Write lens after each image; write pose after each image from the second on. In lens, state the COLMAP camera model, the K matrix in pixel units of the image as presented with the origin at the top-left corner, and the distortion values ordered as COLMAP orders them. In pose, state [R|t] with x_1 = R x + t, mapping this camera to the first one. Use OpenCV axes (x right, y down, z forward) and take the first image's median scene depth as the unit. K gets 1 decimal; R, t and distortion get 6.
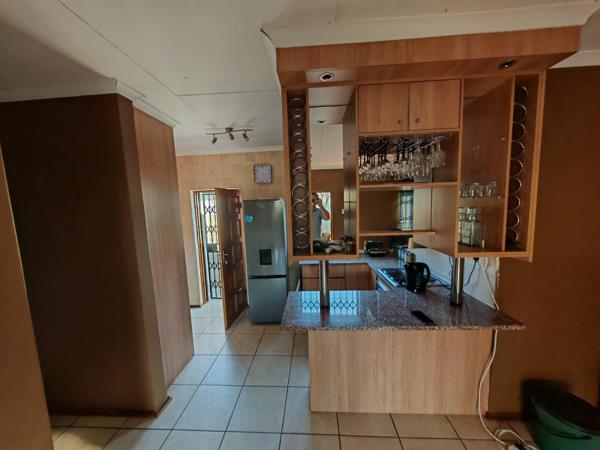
lens RADIAL K [[224.7, 0, 297.8], [0, 224.7, 228.2], [0, 0, 1]] dist [-0.000577, 0.000309]
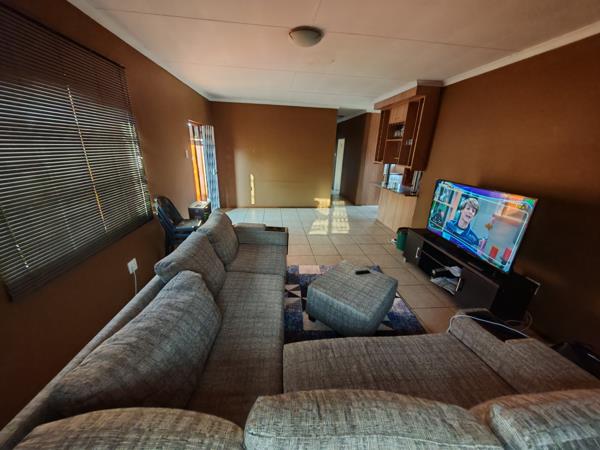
lens RADIAL K [[224.7, 0, 297.8], [0, 224.7, 228.2], [0, 0, 1]] dist [-0.000577, 0.000309]
pose [[0.161123, 0.374516, -0.913114, 2.574846], [-0.148946, 0.923833, 0.352630, 0.040031], [0.975630, 0.079188, 0.204634, -0.648179]]
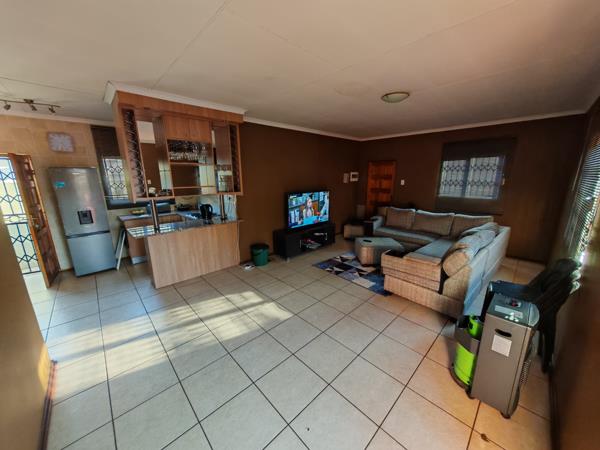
lens RADIAL K [[224.7, 0, 297.8], [0, 224.7, 228.2], [0, 0, 1]] dist [-0.000577, 0.000309]
pose [[0.684161, -0.141613, 0.715450, -0.393201], [0.065517, 0.988936, 0.133093, 0.170391], [-0.726382, -0.044183, 0.685869, -1.053638]]
